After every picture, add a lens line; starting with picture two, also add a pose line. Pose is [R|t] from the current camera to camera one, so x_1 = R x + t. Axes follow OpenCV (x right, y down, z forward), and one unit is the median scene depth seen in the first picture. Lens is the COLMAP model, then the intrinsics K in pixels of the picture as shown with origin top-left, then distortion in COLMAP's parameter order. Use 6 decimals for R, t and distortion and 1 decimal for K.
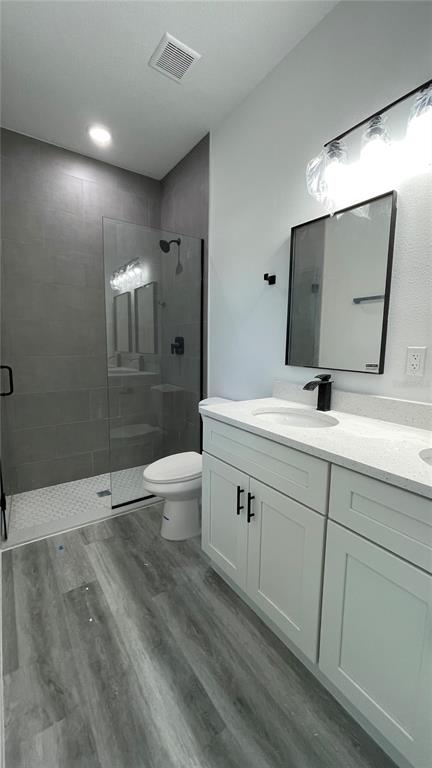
lens RADIAL K [[311.5, 0, 216.0], [0, 311.5, 384.0], [0, 0, 1]] dist [0.000298, 0.000082]
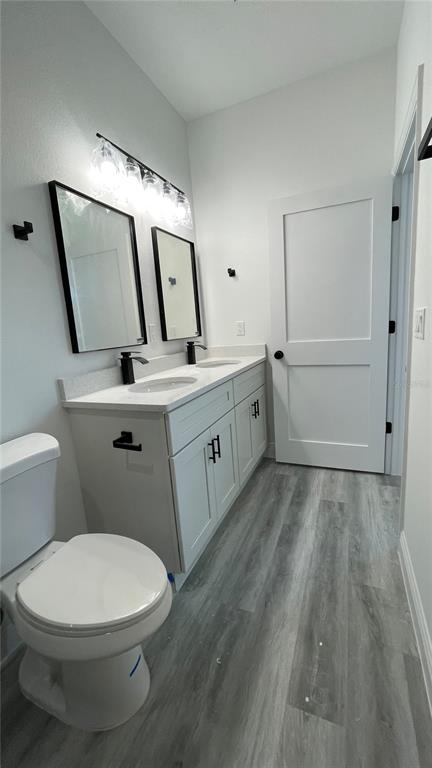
lens RADIAL K [[311.5, 0, 216.0], [0, 311.5, 384.0], [0, 0, 1]] dist [0.000298, 0.000082]
pose [[-0.538654, -0.132126, 0.832103, -0.890029], [0.162078, 0.952930, 0.256231, -0.181602], [-0.826791, 0.272885, -0.491885, 1.512200]]
